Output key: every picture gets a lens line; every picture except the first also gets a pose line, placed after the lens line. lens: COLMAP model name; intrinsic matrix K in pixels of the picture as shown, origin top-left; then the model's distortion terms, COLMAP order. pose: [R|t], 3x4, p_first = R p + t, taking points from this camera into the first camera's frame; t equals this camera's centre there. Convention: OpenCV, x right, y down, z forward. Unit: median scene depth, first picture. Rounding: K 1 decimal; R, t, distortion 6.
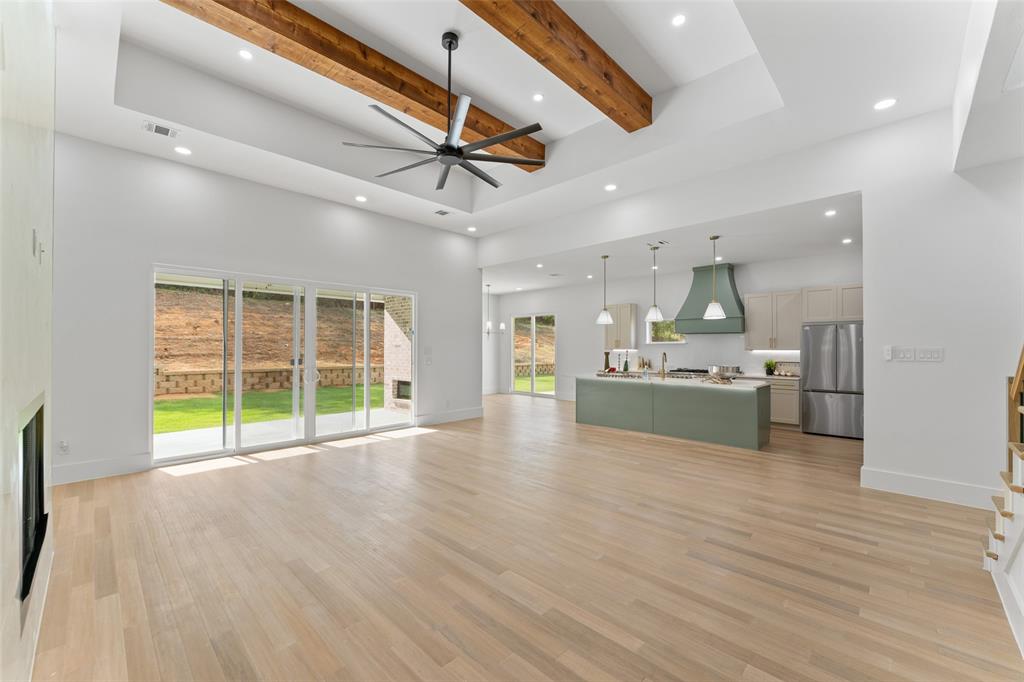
lens RADIAL K [[409.0, 0, 505.3], [0, 409.0, 347.3], [0, 0, 1]] dist [-0.002375, -0.000133]
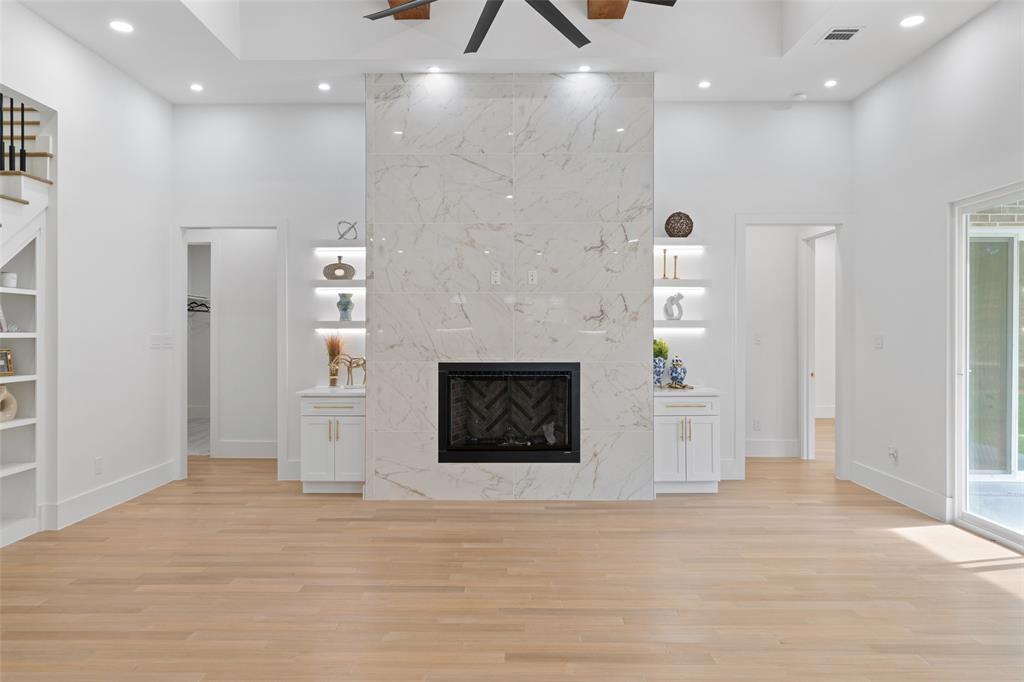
lens RADIAL K [[676.7, 0, 507.5], [0, 676.7, 334.7], [0, 0, 1]] dist [0.002237, 0.000695]
pose [[-0.718373, 0.000766, -0.695658, 0.251065], [-0.000248, 0.999999, 0.001357, 0.000324], [0.695658, 0.001147, -0.718372, 0.855648]]
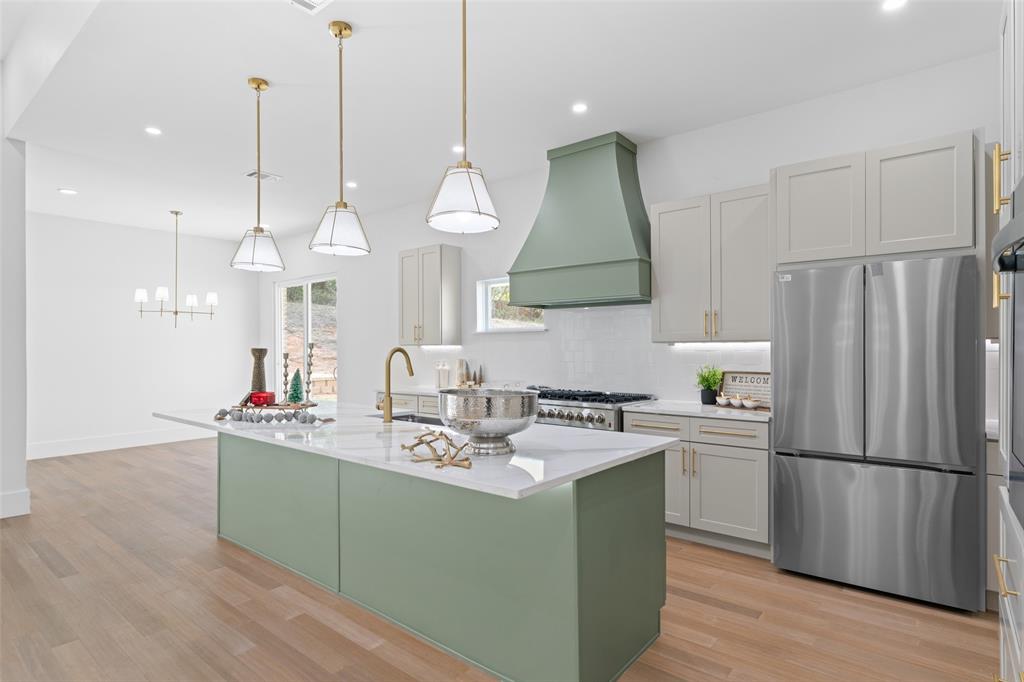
lens RADIAL K [[533.9, 0, 506.5], [0, 533.9, 350.3], [0, 0, 1]] dist [-0.004583, -0.000385]
pose [[0.995912, -0.004007, 0.090245, 0.426383], [0.003918, 0.999992, 0.001159, 0.013771], [-0.090249, -0.000801, 0.995919, 0.525007]]
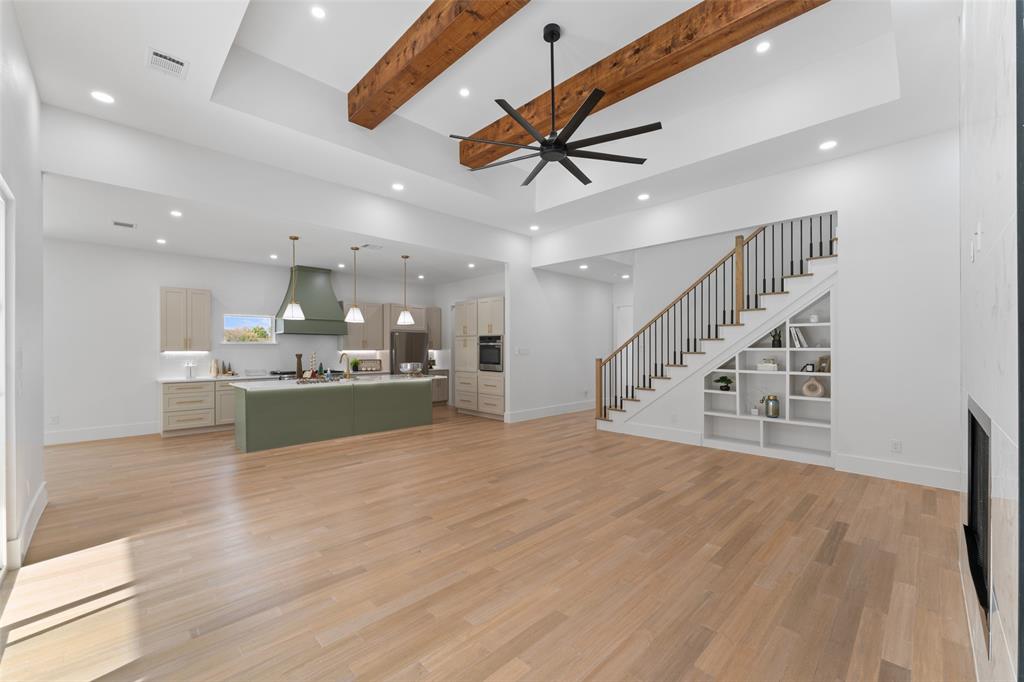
lens RADIAL K [[413.6, 0, 507.0], [0, 413.6, 347.8], [0, 0, 1]] dist [-0.002030, 0.000020]
pose [[0.019387, -0.000501, 0.999812, -0.587411], [0.000232, 1.000000, 0.000497, -0.001258], [-0.999812, 0.000223, 0.019387, 0.570010]]
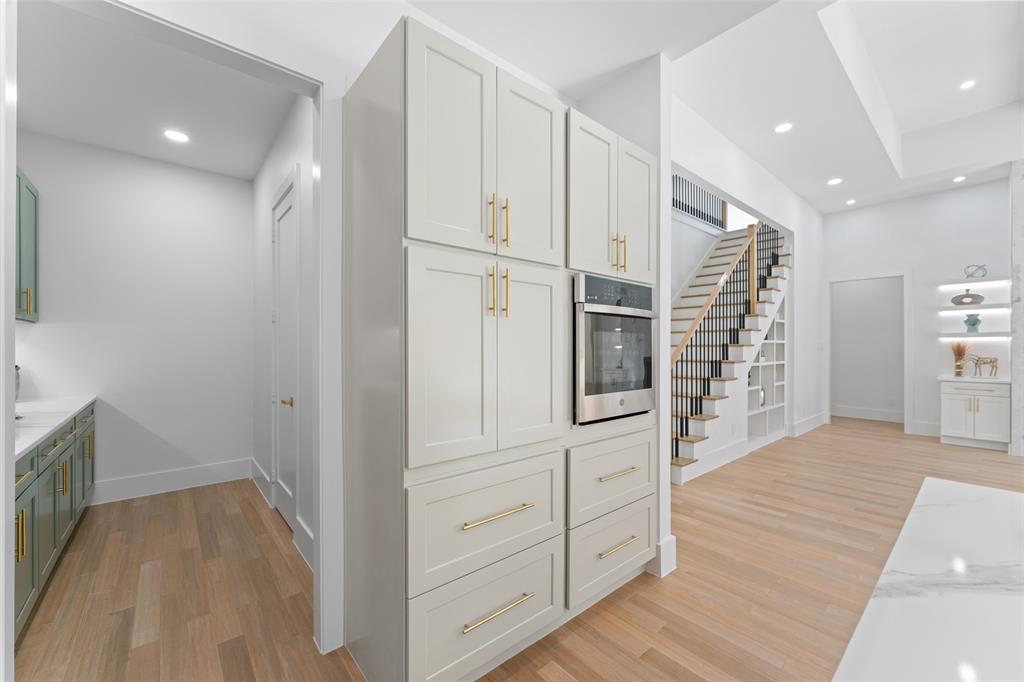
lens RADIAL K [[405.7, 0, 505.7], [0, 405.7, 346.3], [0, 0, 1]] dist [-0.003581, -0.000116]
pose [[-0.995538, -0.001519, 0.094354, 0.618517], [-0.001713, 0.999997, -0.001981, 0.013557], [-0.094350, -0.002134, -0.995537, 0.935708]]
